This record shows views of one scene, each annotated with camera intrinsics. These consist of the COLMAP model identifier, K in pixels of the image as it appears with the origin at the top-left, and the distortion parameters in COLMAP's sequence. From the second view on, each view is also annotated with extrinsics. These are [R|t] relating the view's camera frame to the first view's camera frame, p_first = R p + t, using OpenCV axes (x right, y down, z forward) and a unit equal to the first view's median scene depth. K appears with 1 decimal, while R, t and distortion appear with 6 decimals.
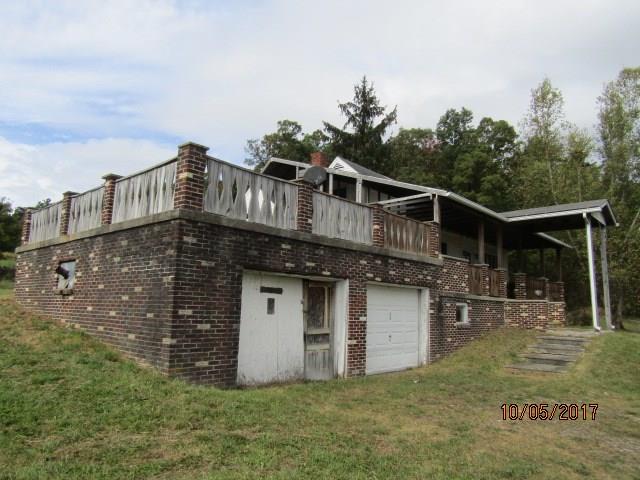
lens RADIAL K [[458.6, 0, 328.9], [0, 458.6, 236.1], [0, 0, 1]] dist [-0.003717, -0.001357]
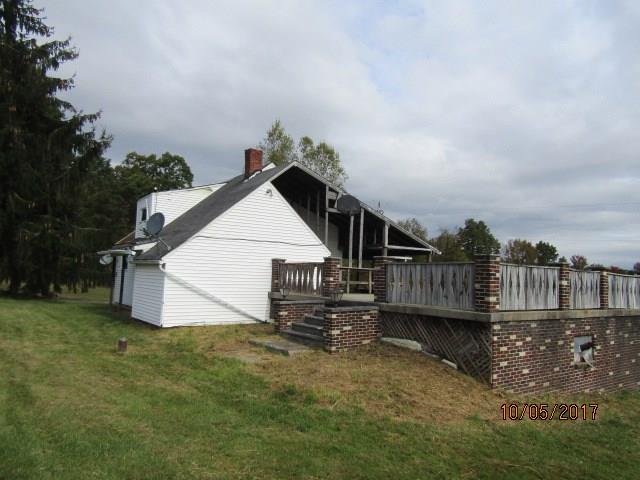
lens RADIAL K [[458.6, 0, 328.9], [0, 458.6, 236.1], [0, 0, 1]] dist [-0.003717, -0.001357]
pose [[0.203168, 0.080067, 0.975865, -1.506084], [-0.185642, 0.981724, -0.041898, -0.016383], [-0.961384, -0.172649, 0.214318, 1.184210]]
